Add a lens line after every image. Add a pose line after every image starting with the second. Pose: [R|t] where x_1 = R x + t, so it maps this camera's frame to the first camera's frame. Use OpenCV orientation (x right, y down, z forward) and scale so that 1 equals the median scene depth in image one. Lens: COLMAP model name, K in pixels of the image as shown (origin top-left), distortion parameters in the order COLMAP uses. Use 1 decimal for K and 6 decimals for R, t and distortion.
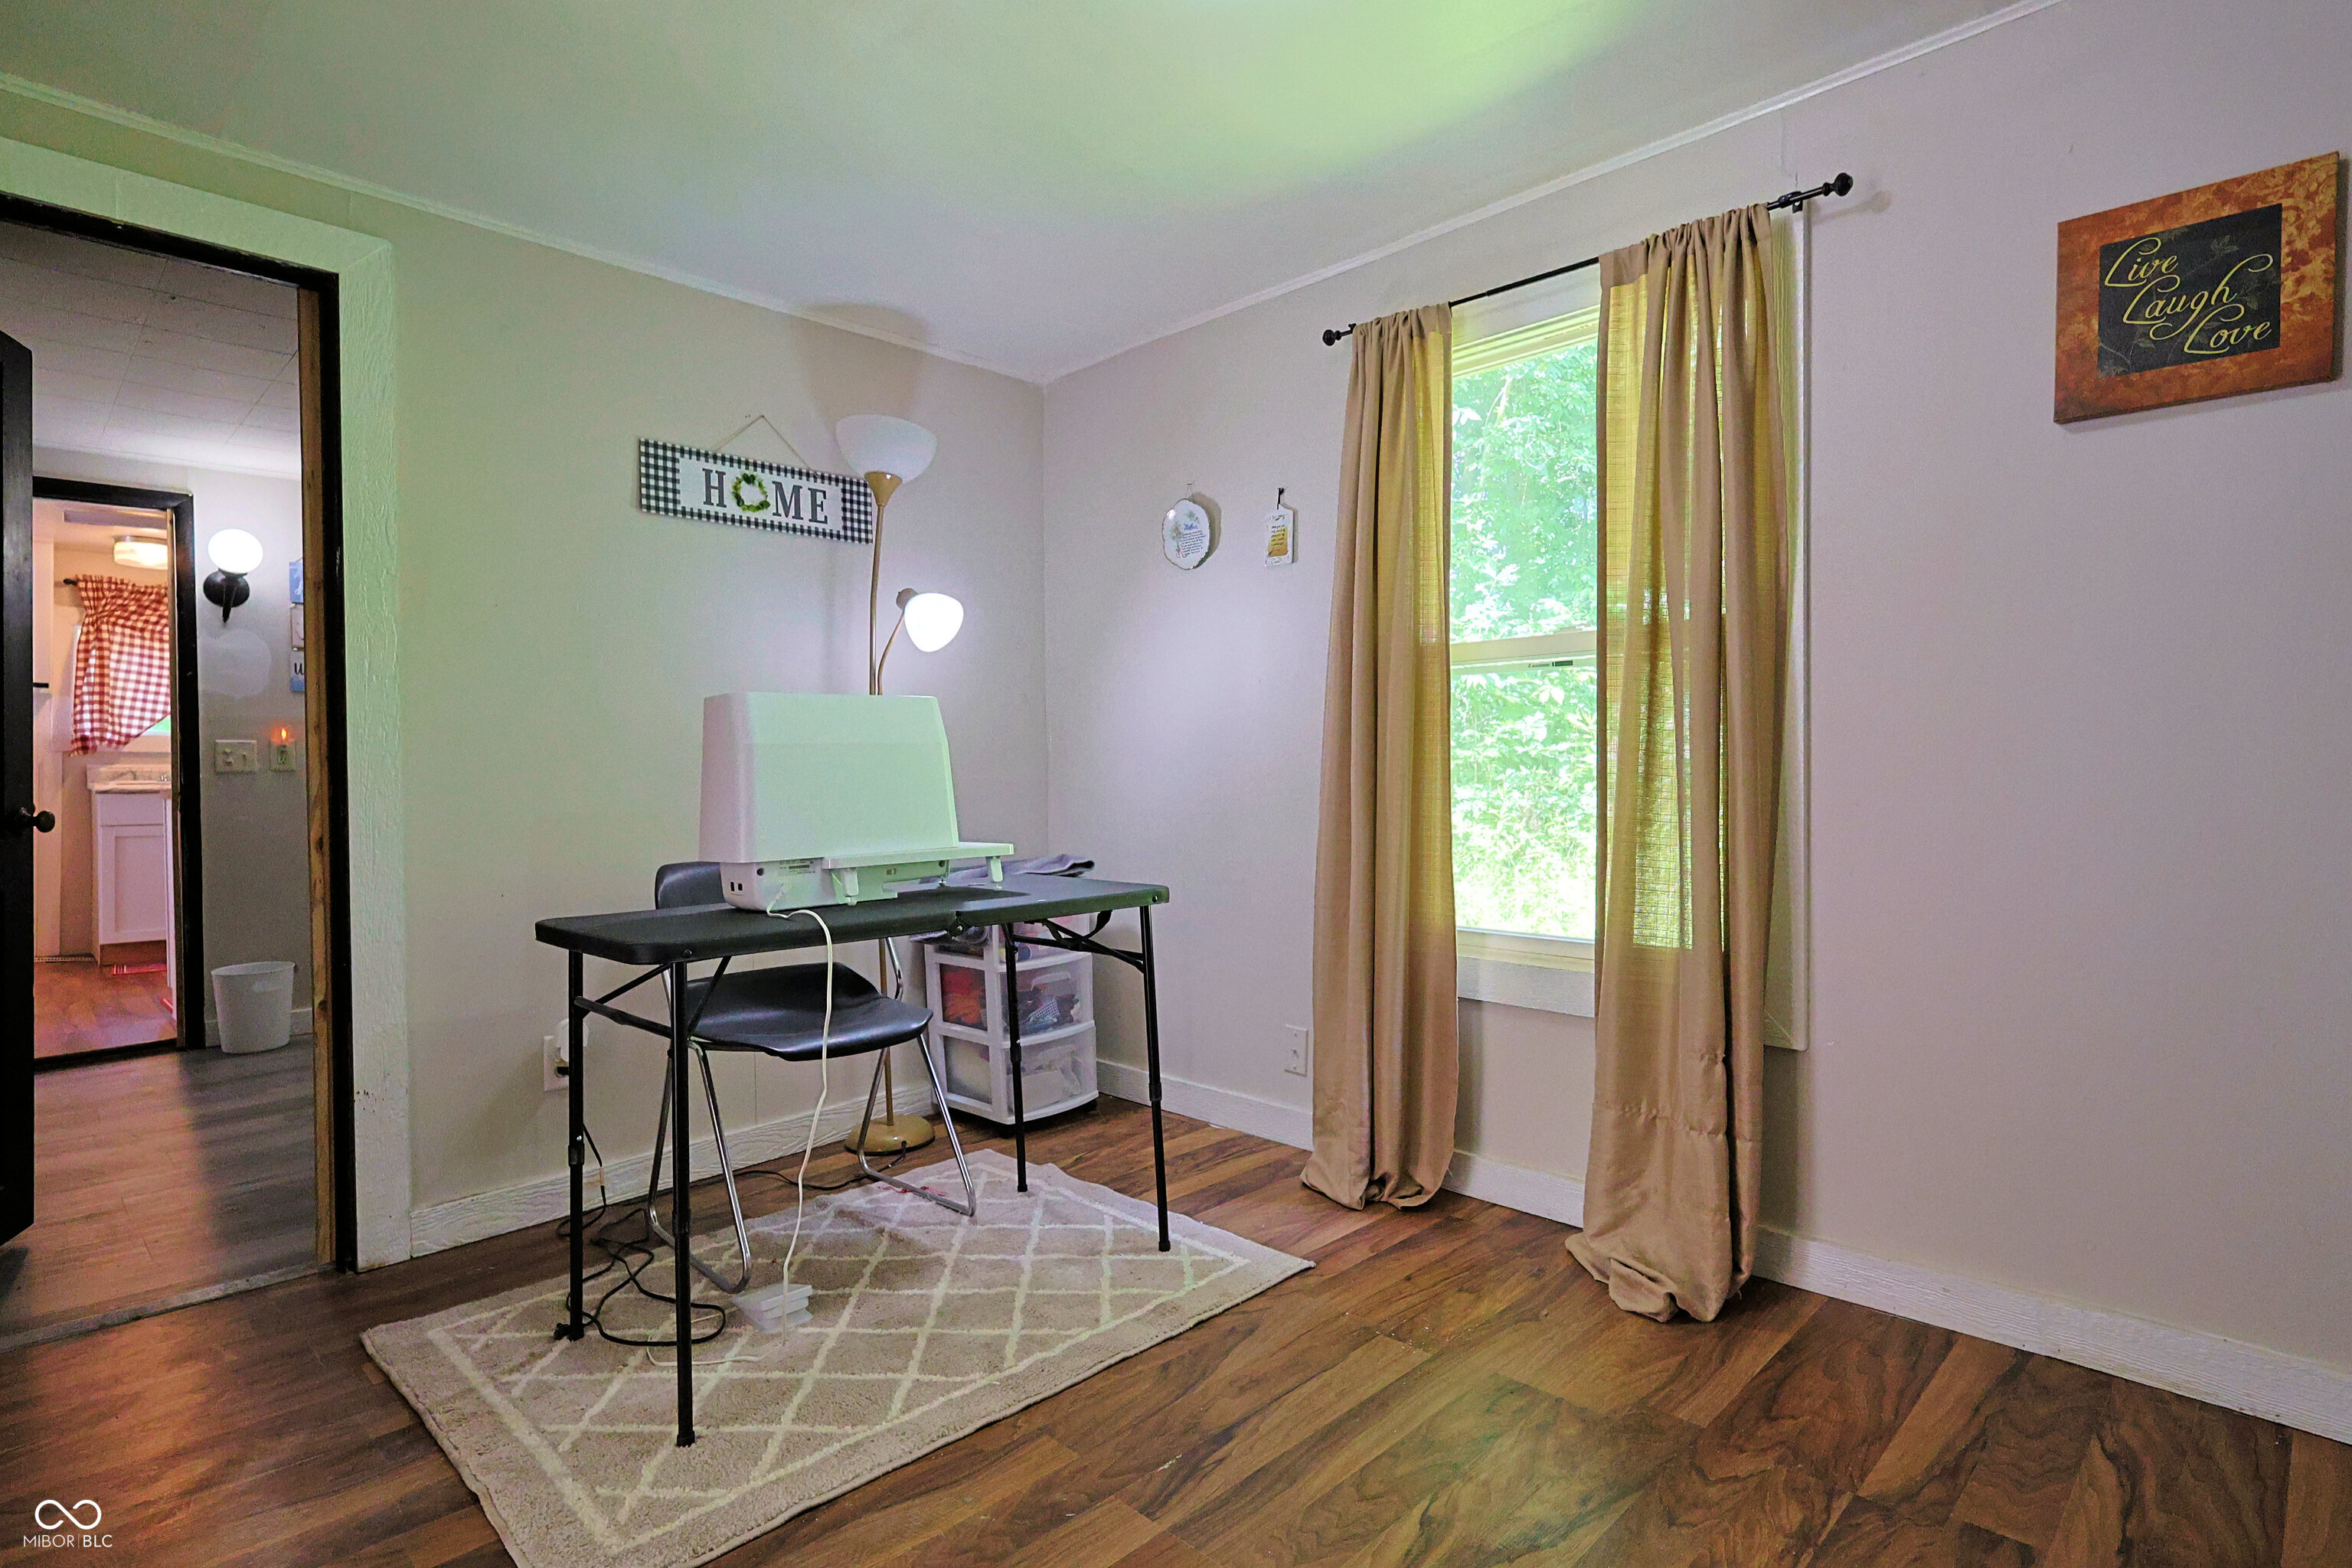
lens RADIAL K [[1186.3, 0, 1176.0], [0, 1186.3, 784.0], [0, 0, 1]] dist [0.011592, -0.009029]
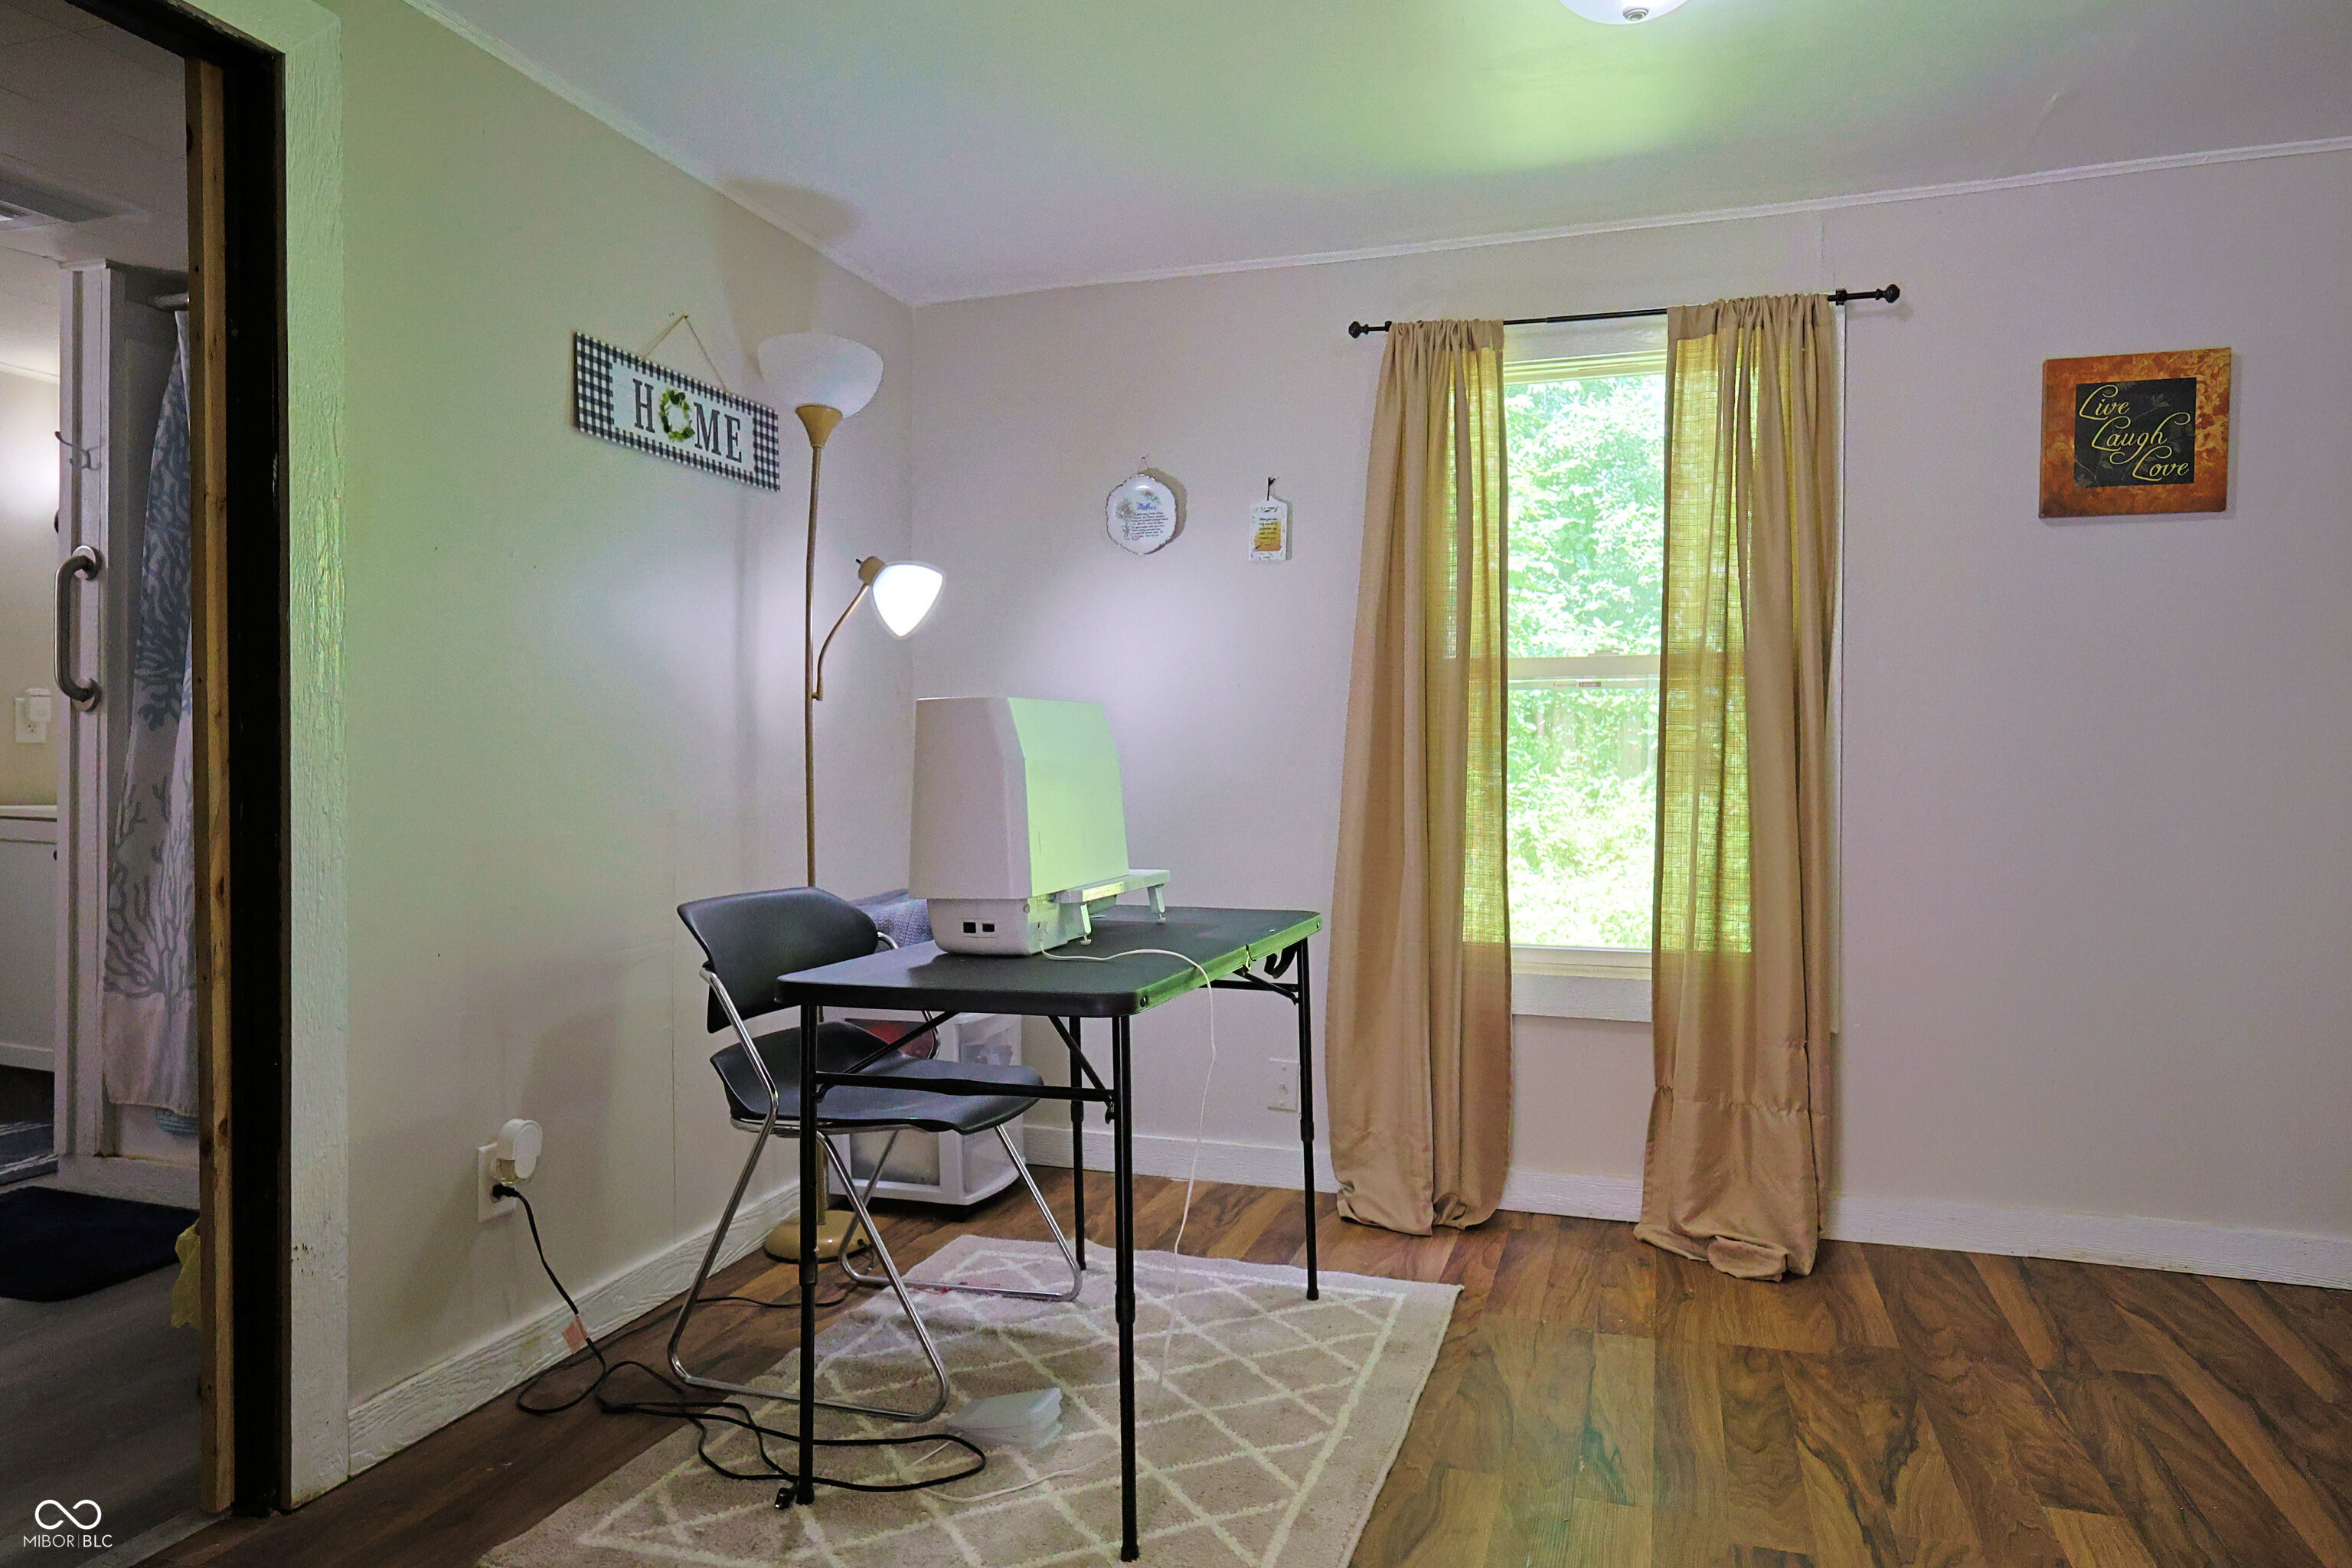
lens RADIAL K [[1477.1, 0, 1176.0], [0, 1477.1, 784.0], [0, 0, 1]] dist [-0.000717, -0.002593]
pose [[0.893549, 0.005436, 0.448932, -0.573239], [-0.004461, 0.999985, -0.003228, -0.007754], [-0.448943, 0.000882, 0.893560, 0.009041]]
